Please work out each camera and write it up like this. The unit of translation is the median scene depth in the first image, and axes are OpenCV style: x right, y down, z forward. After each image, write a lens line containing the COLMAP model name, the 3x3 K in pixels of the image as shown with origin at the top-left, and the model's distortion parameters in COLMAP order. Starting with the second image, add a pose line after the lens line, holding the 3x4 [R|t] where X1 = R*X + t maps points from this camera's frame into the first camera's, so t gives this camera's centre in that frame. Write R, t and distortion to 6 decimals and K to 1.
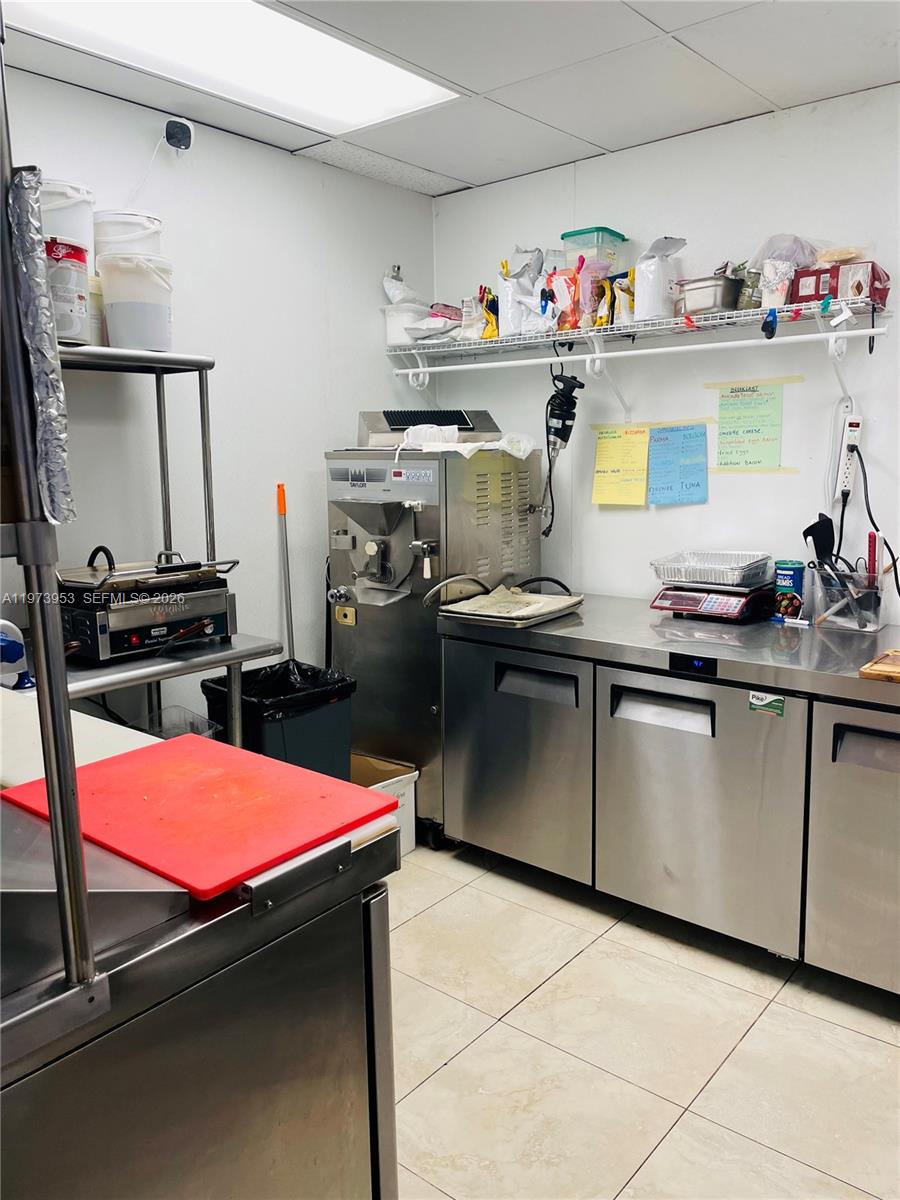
lens RADIAL K [[904.6, 0, 449.6], [0, 904.6, 603.5], [0, 0, 1]] dist [0.054766, -0.076082]
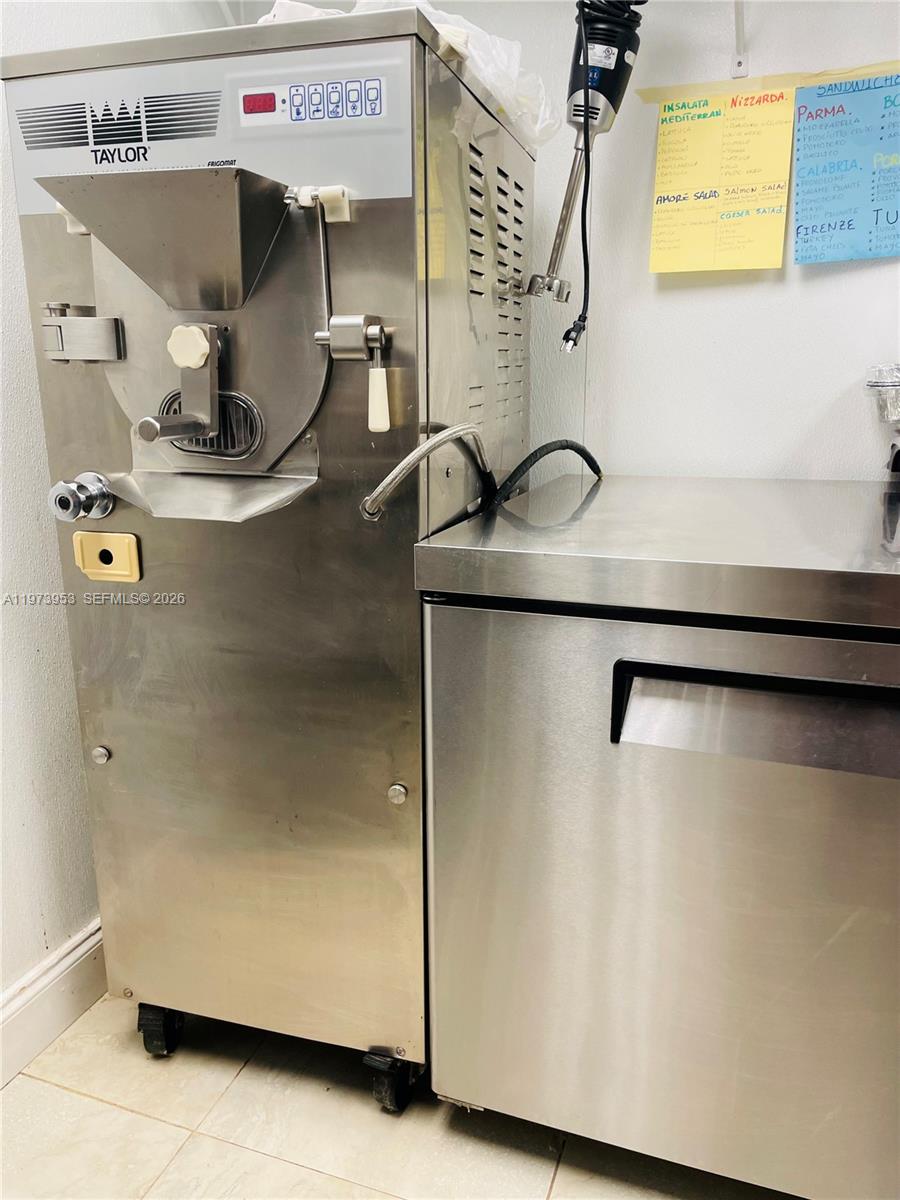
lens RADIAL K [[904.6, 0, 447.2], [0, 904.6, 601.3], [0, 0, 1]] dist [0.054766, -0.076082]
pose [[0.938032, -0.085904, 0.335733, -0.114562], [0.055464, 0.993516, 0.099244, 0.003060], [-0.342082, -0.074473, 0.936714, 0.640779]]
